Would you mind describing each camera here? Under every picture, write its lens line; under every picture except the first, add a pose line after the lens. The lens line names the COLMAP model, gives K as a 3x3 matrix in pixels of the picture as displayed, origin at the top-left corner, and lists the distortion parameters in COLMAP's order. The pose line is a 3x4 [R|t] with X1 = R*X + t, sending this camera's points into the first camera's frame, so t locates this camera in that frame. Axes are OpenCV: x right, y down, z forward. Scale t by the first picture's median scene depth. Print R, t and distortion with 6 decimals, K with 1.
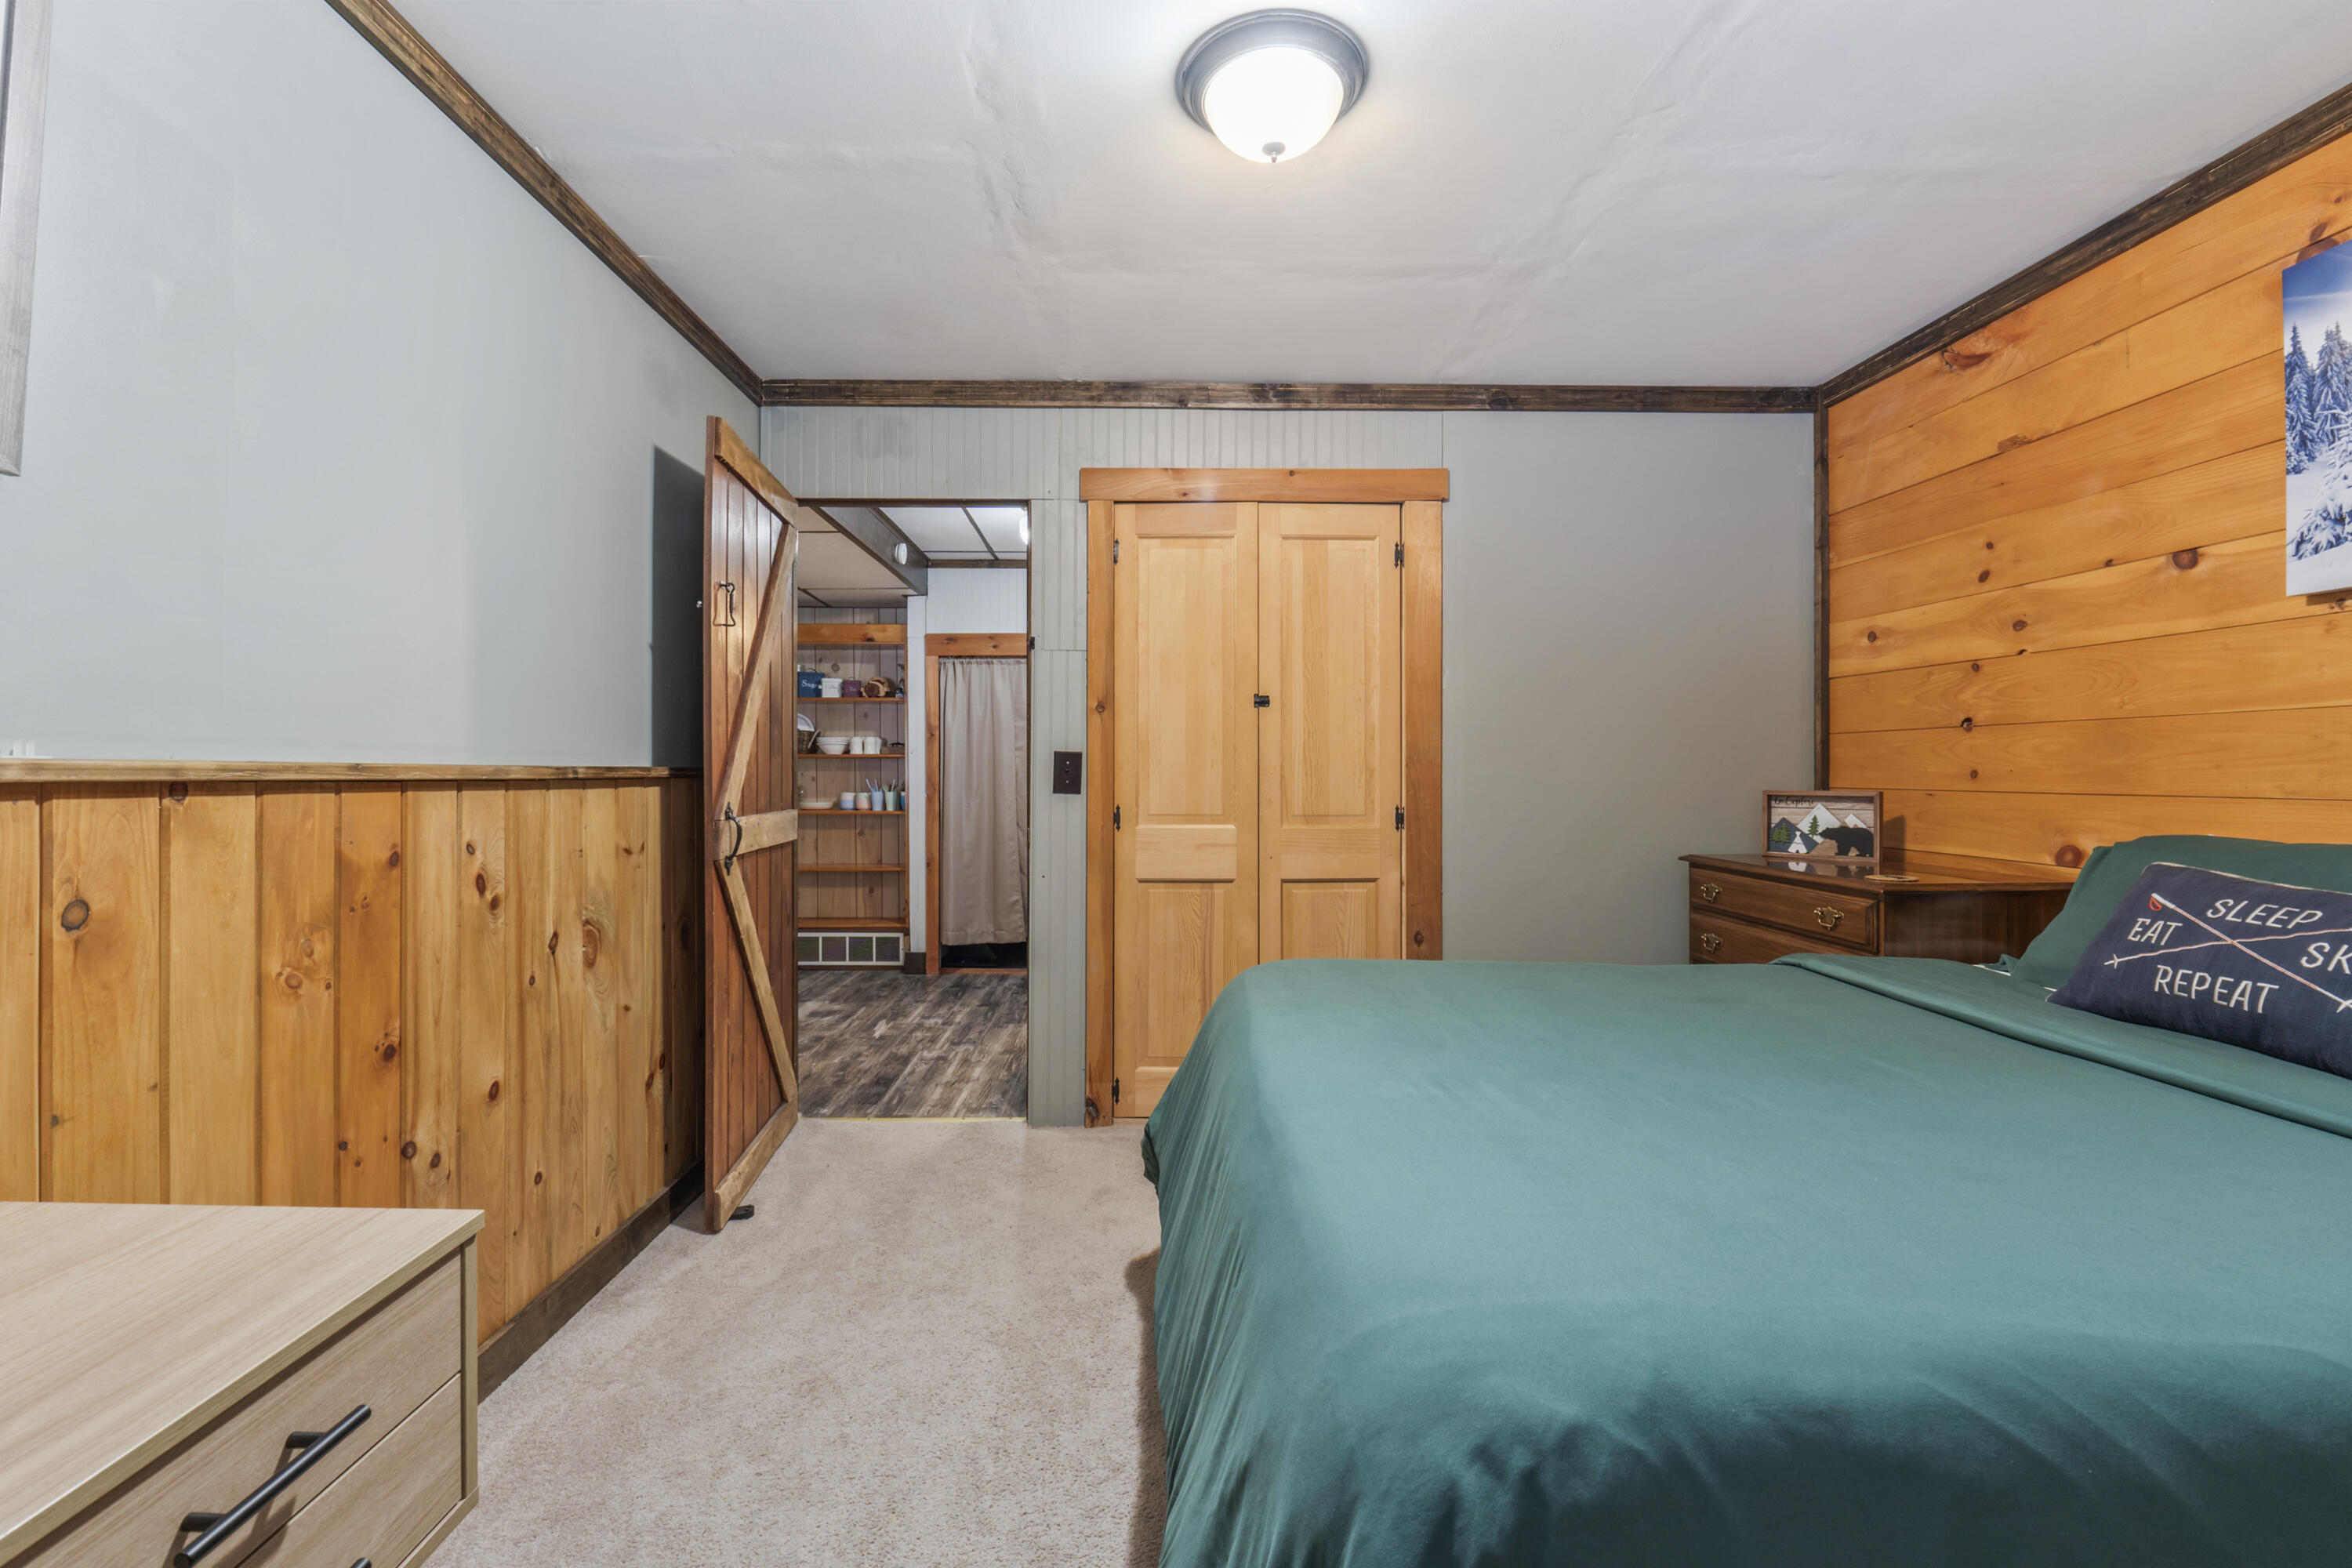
lens RADIAL K [[1001.8, 0, 1160.2], [0, 1001.8, 777.5], [0, 0, 1]] dist [-0.002391, -0.001450]
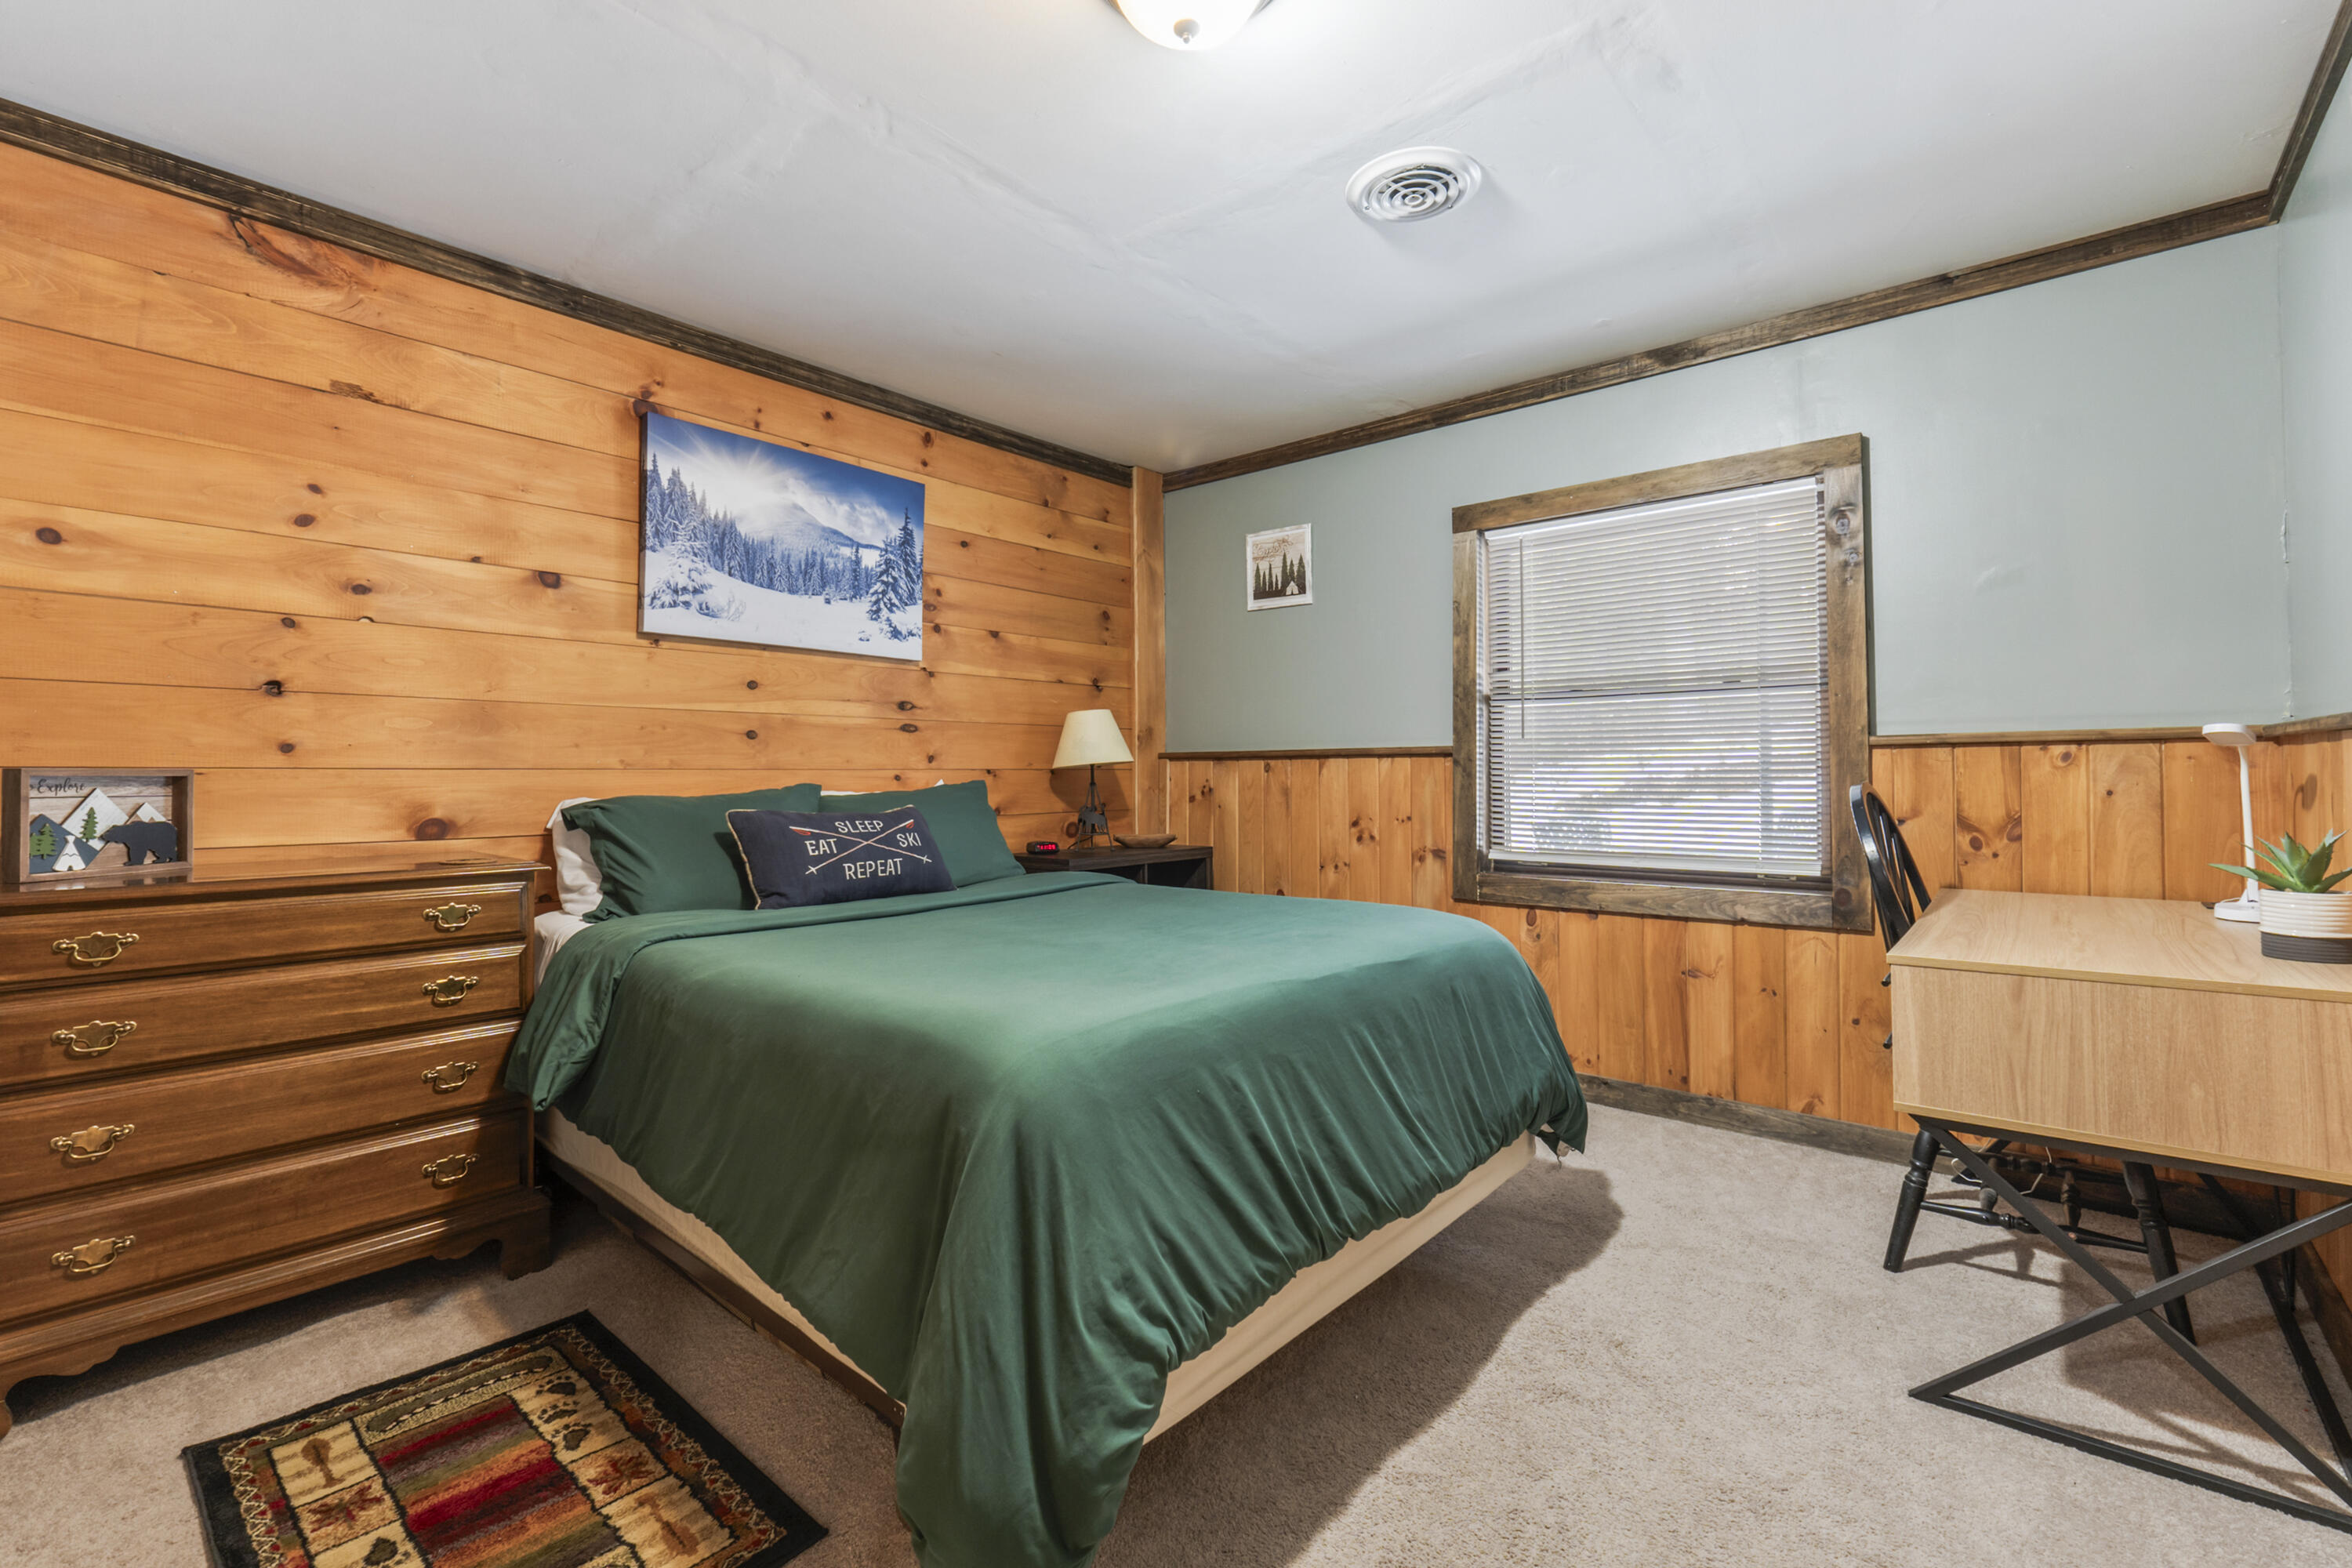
lens RADIAL K [[1001.8, 0, 1176.1], [0, 1001.8, 759.7], [0, 0, 1]] dist [-0.002391, -0.001450]
pose [[-0.752026, 0.007012, 0.659096, -0.284597], [0.003841, 0.999973, -0.006255, 0.013751], [-0.659122, -0.002172, -0.752033, 1.029623]]
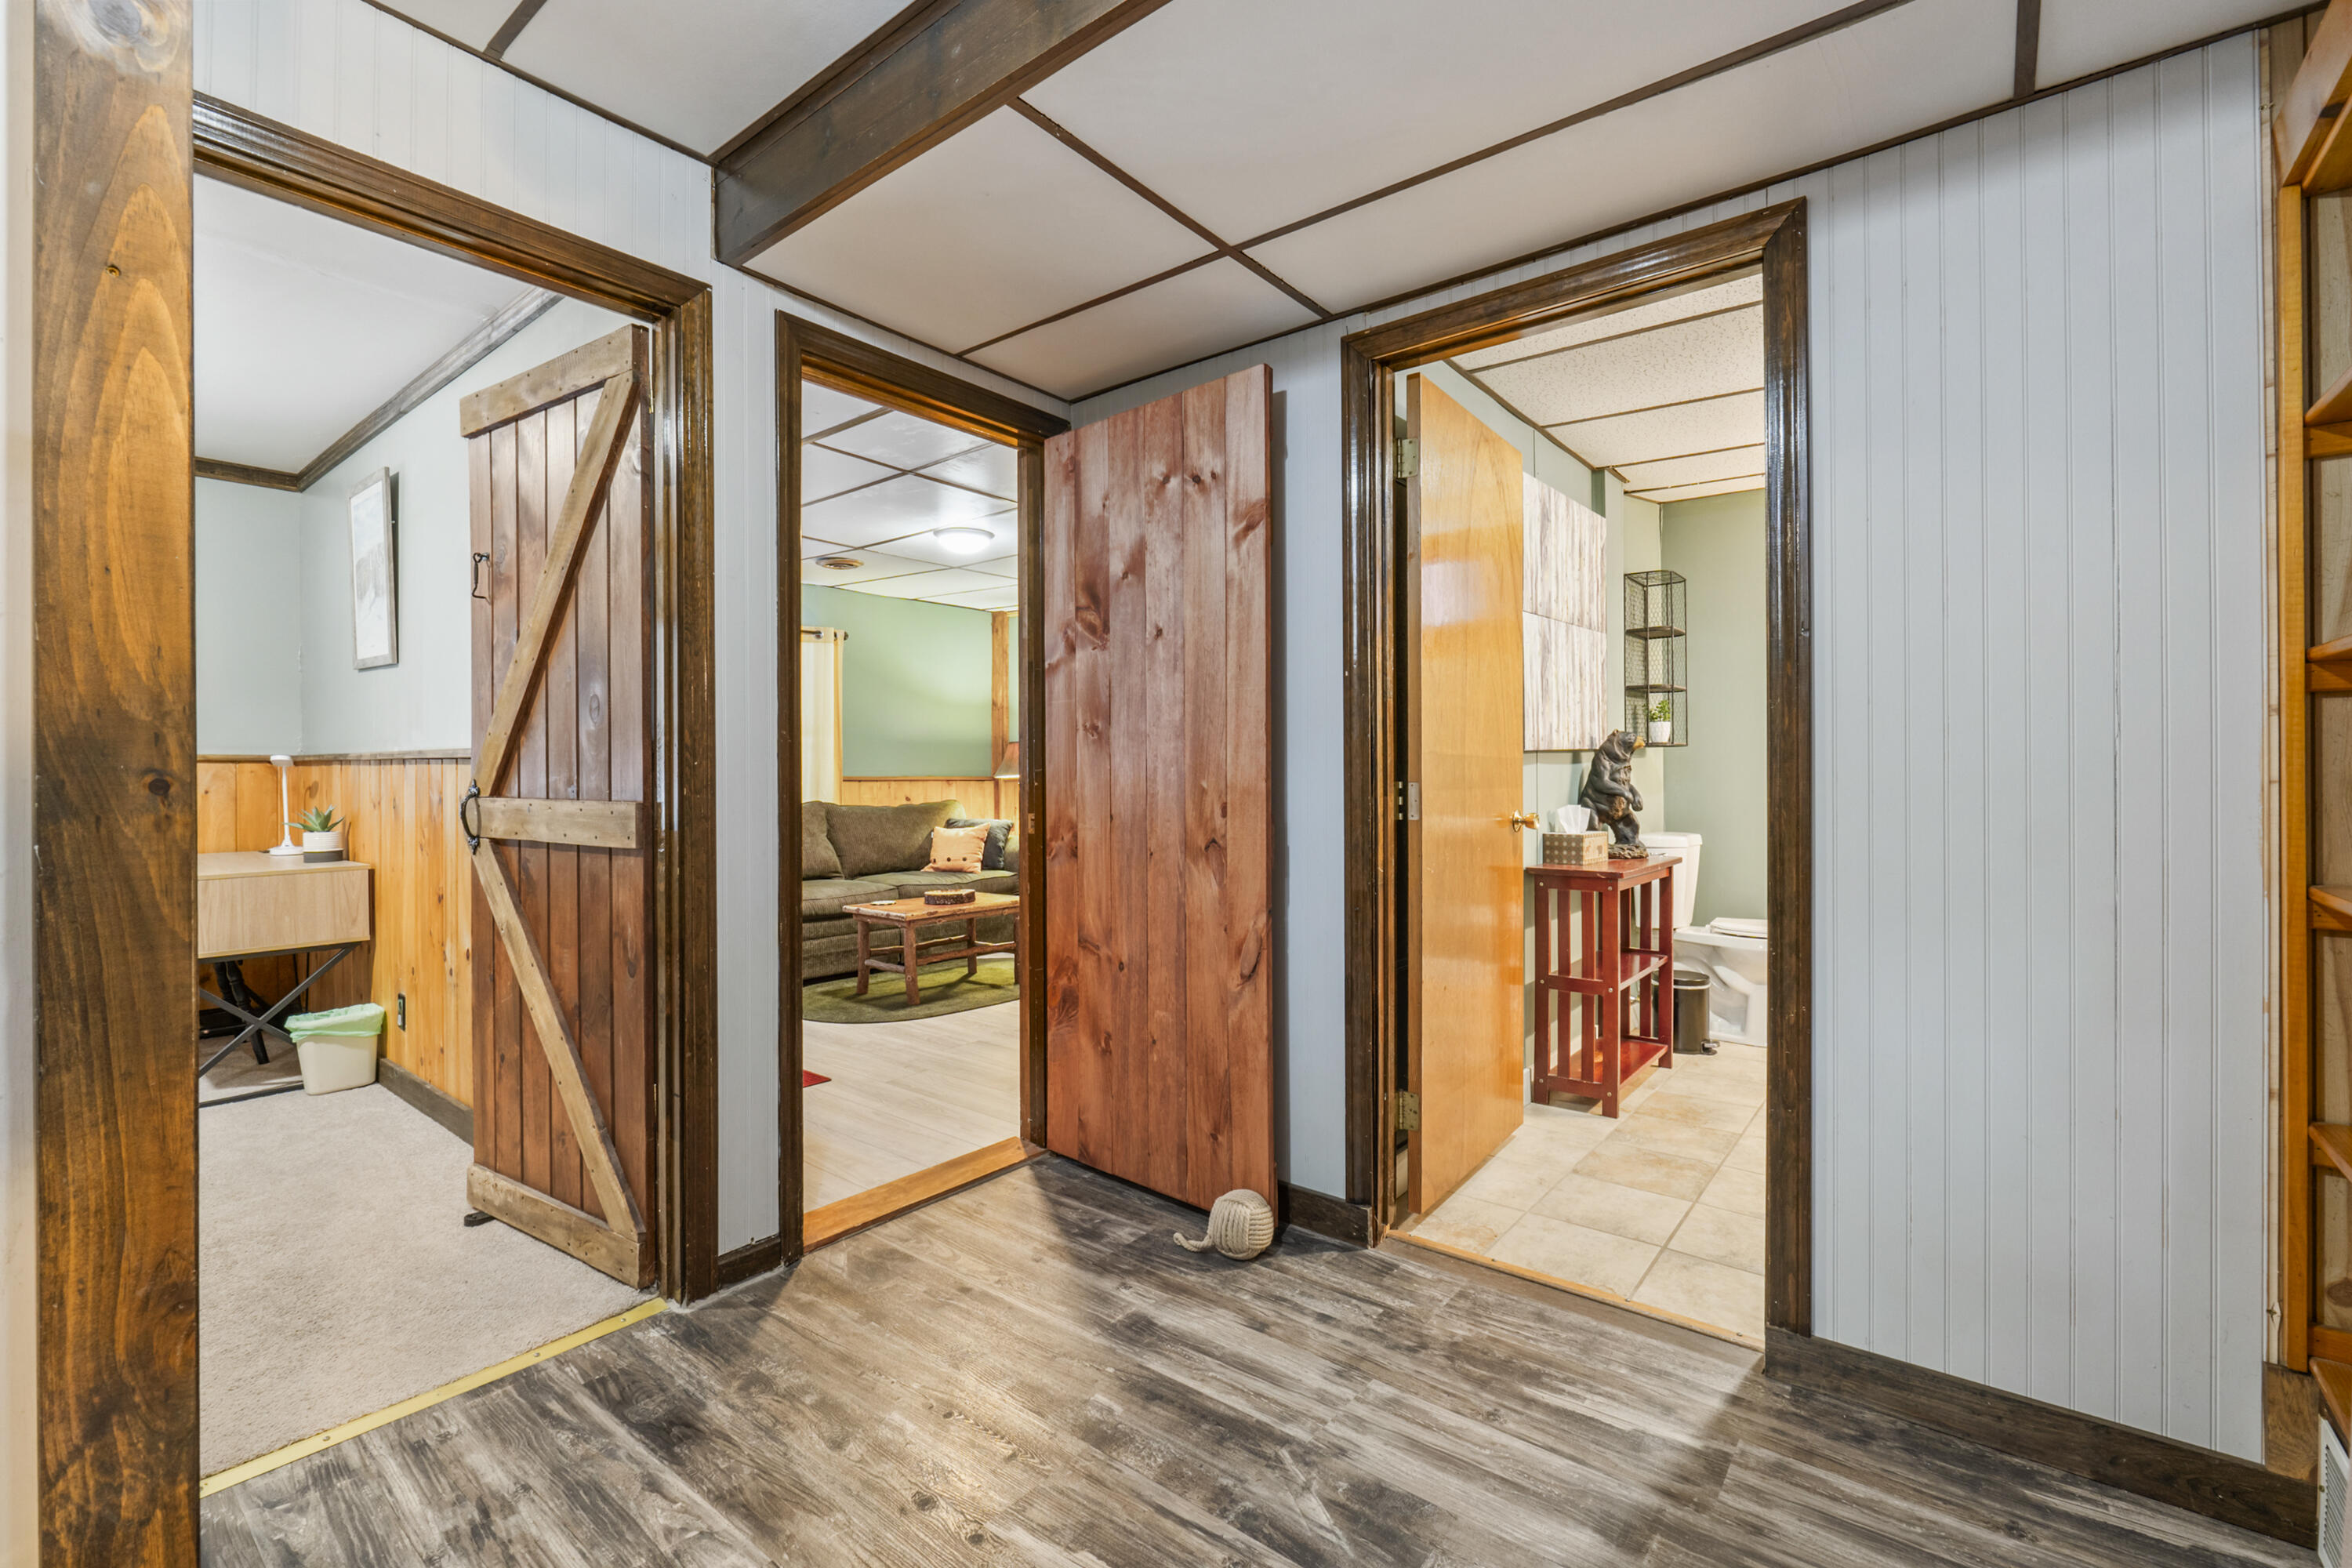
lens RADIAL K [[1001.8, 0, 1175.4], [0, 1001.8, 790.6], [0, 0, 1]] dist [-0.002391, -0.001450]
pose [[-0.634591, 0.010814, -0.772773, -0.095231], [-0.003634, 0.999849, 0.016976, 0.007712], [0.772840, 0.013581, -0.634456, 1.860138]]
